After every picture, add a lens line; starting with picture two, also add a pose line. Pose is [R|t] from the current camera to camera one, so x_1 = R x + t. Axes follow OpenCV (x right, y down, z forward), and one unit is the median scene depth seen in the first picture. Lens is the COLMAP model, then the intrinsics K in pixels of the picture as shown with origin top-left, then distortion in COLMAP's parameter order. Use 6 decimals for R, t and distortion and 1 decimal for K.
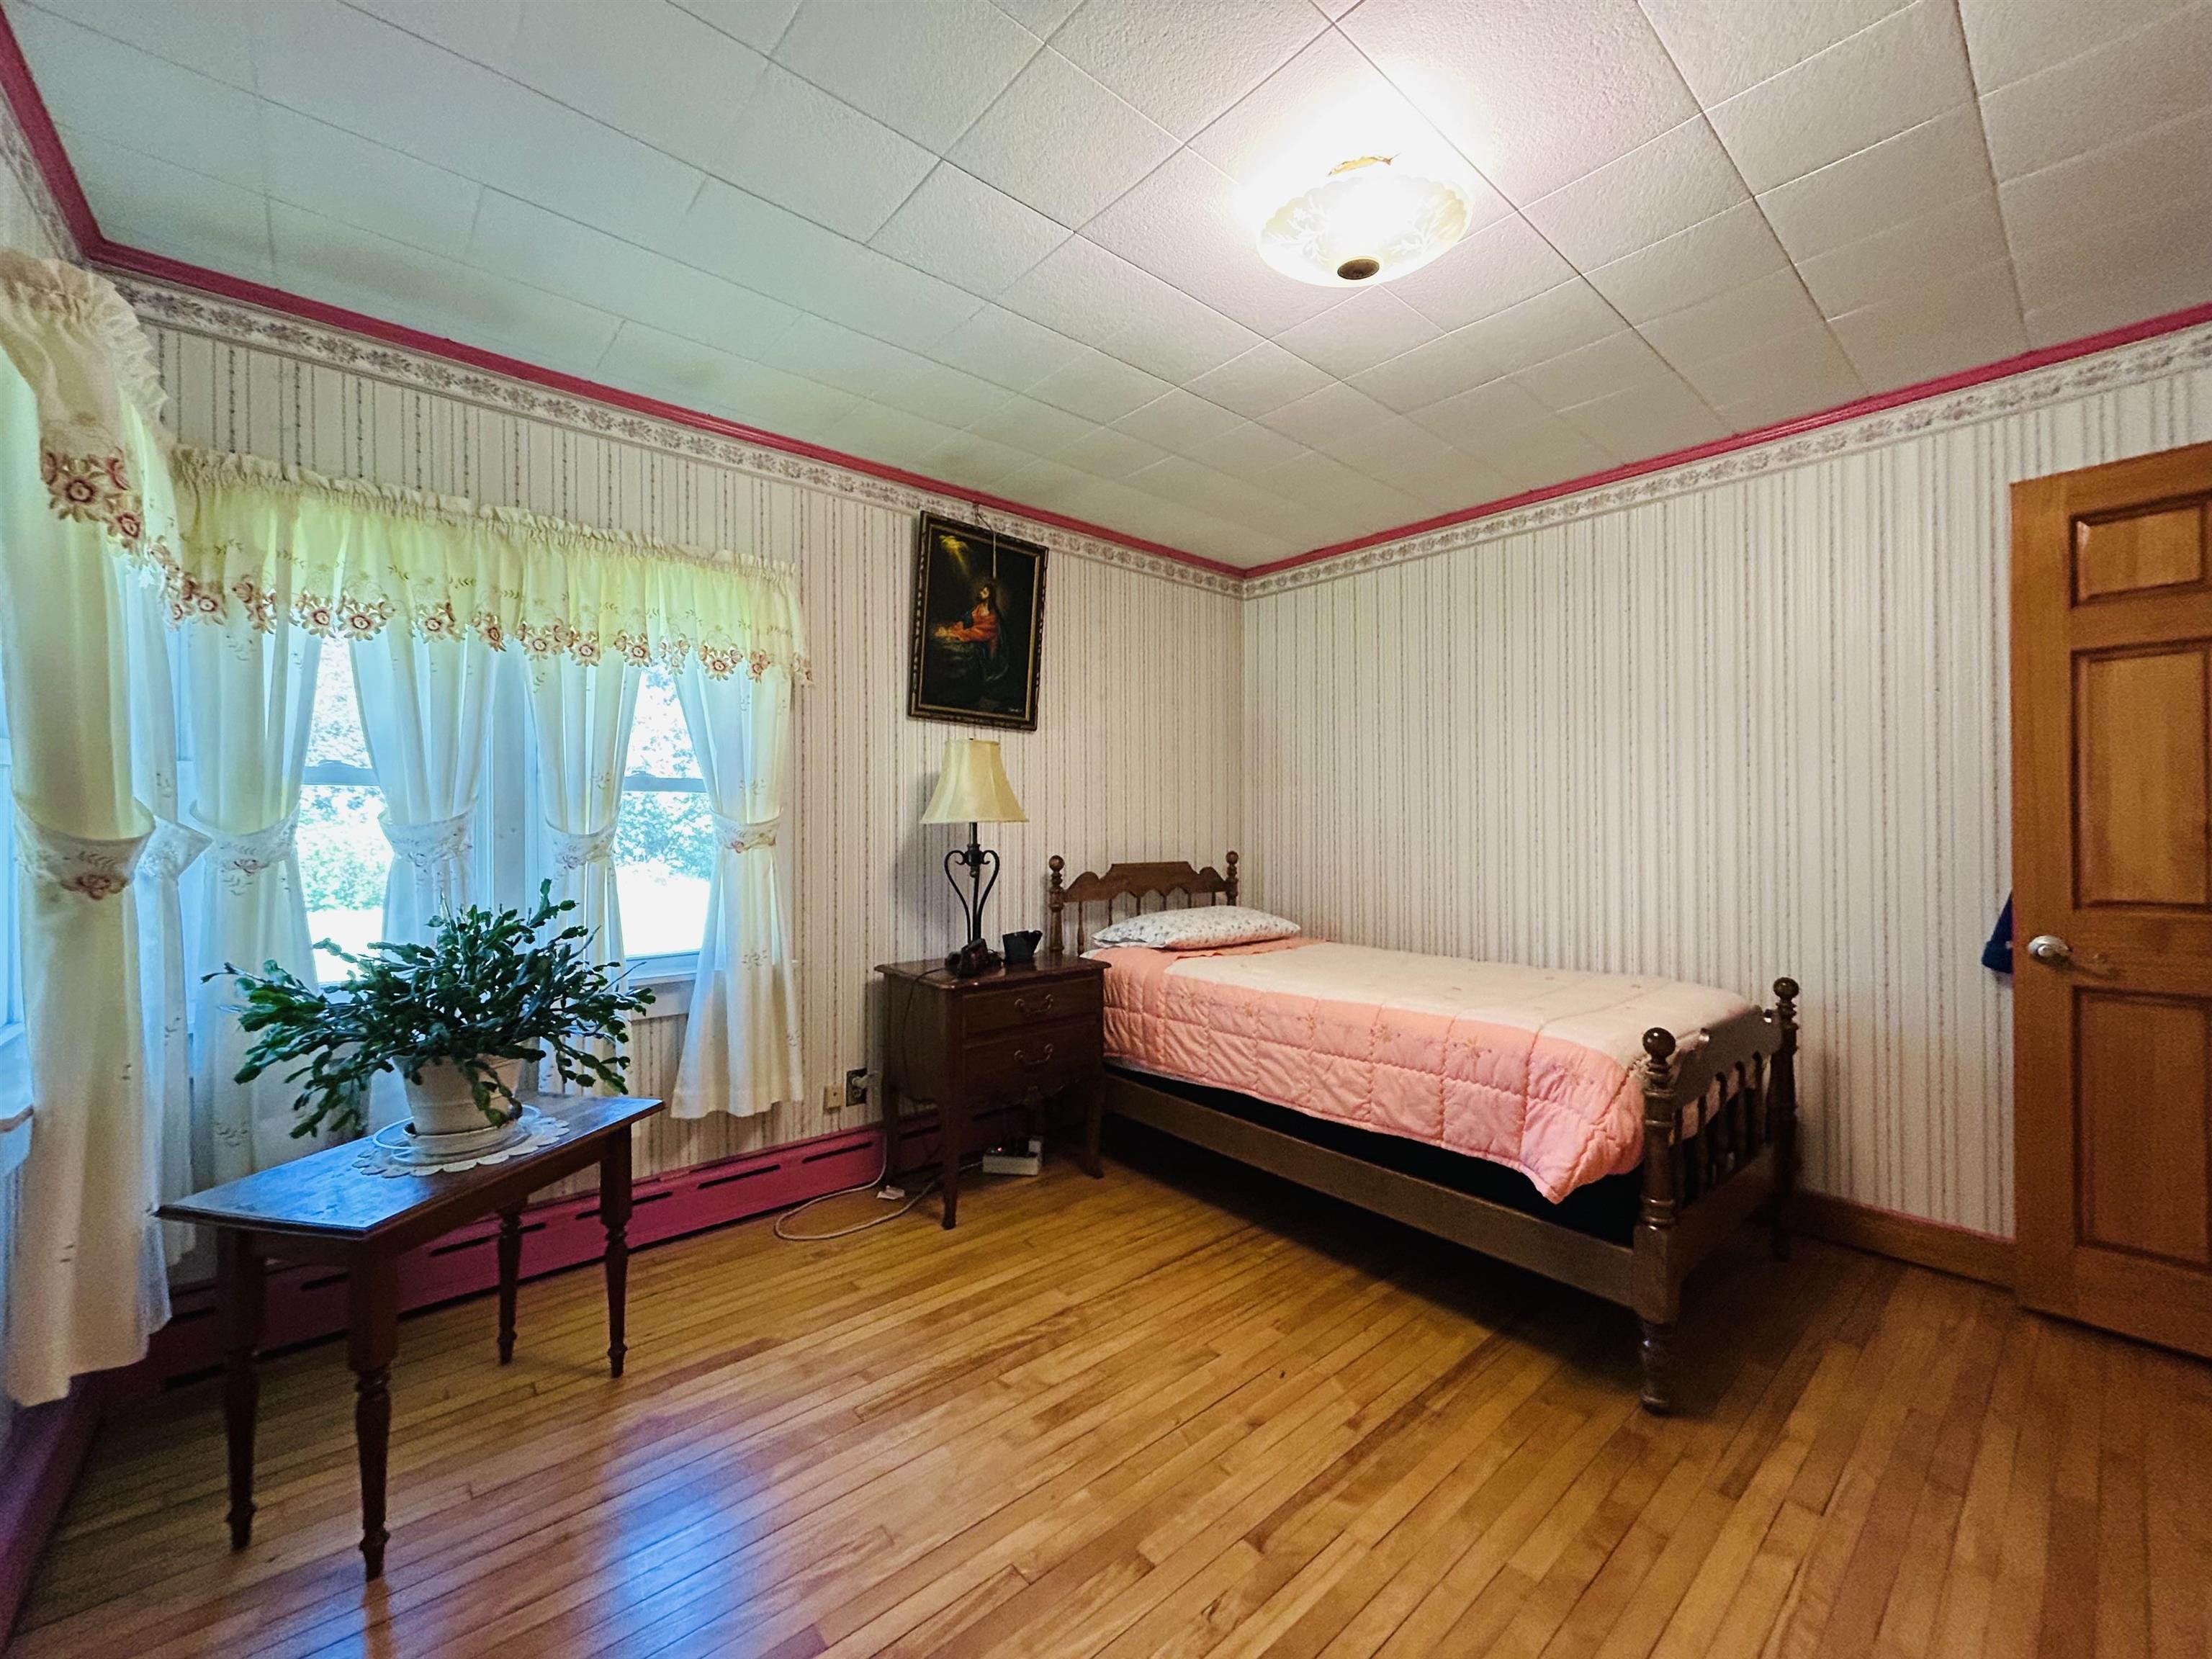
lens RADIAL K [[885.0, 0, 1121.5], [0, 885.0, 823.7], [0, 0, 1]] dist [-0.000030, 0.000436]
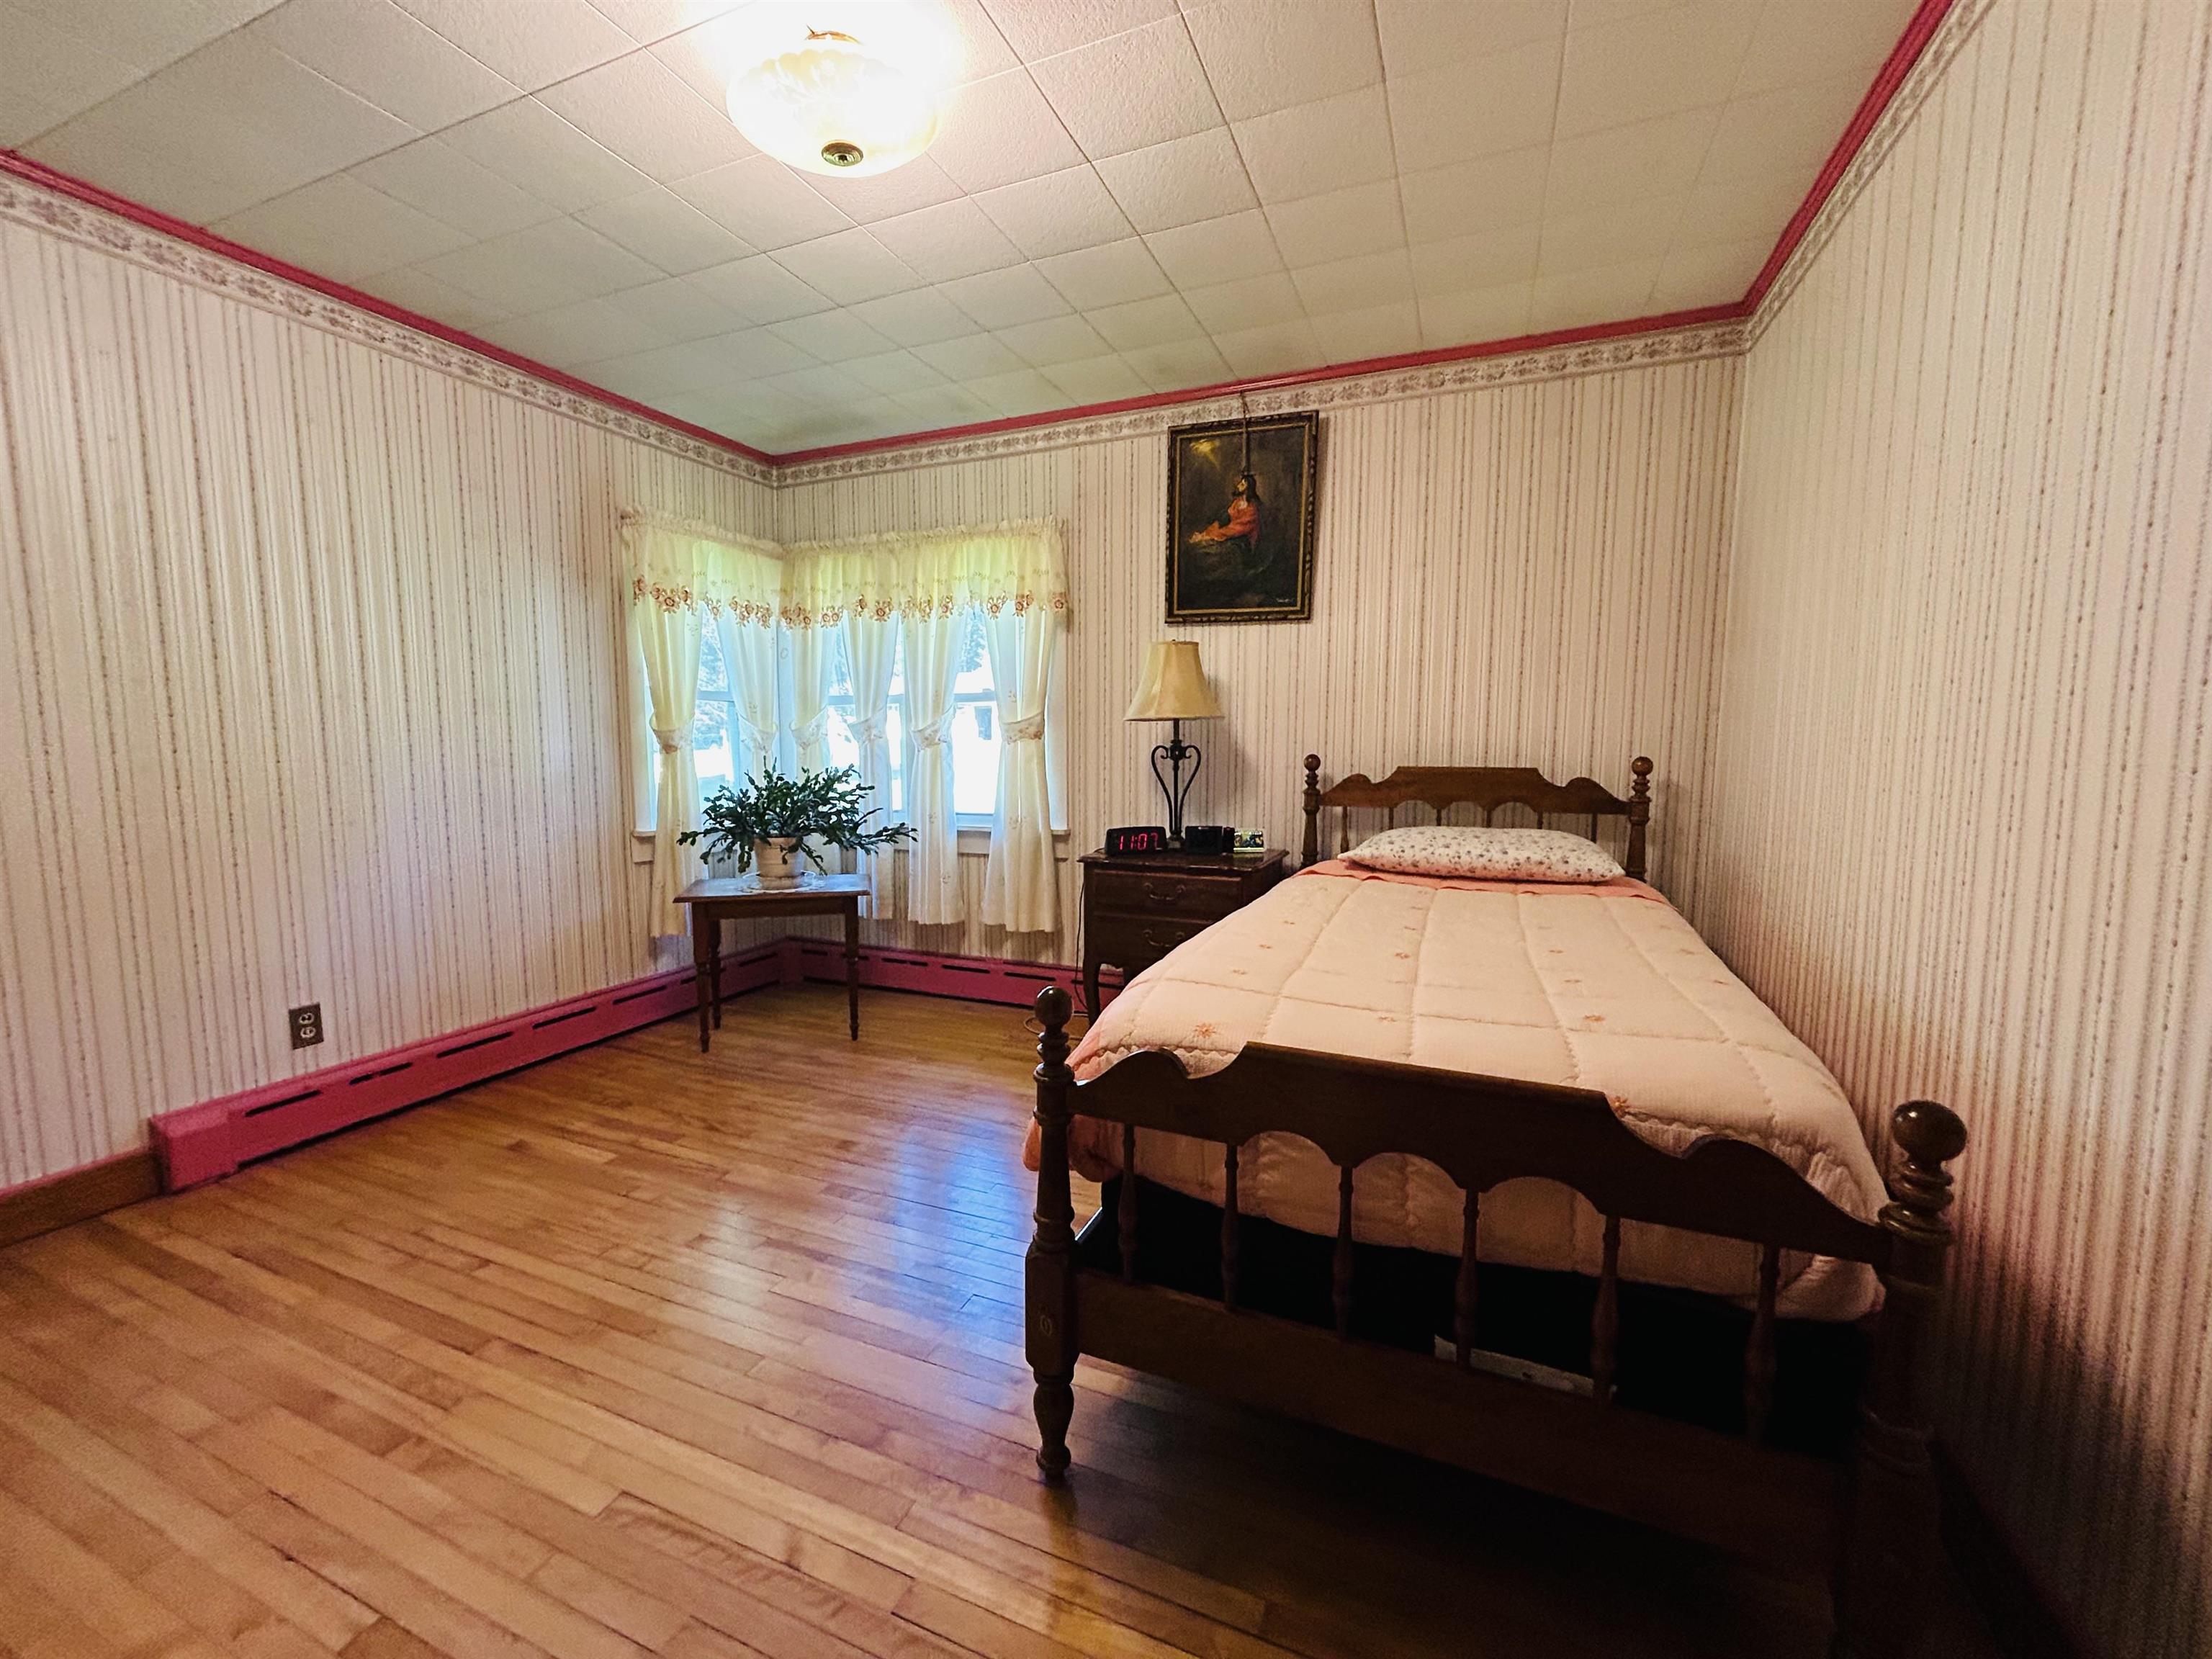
lens RADIAL K [[885.0, 0, 1115.0], [0, 885.0, 832.9], [0, 0, 1]] dist [-0.000030, 0.000436]
pose [[0.431531, 0.088718, -0.897725, 0.708687], [-0.002578, 0.995269, 0.097119, 0.029924], [0.902095, -0.039596, 0.429718, 0.433558]]
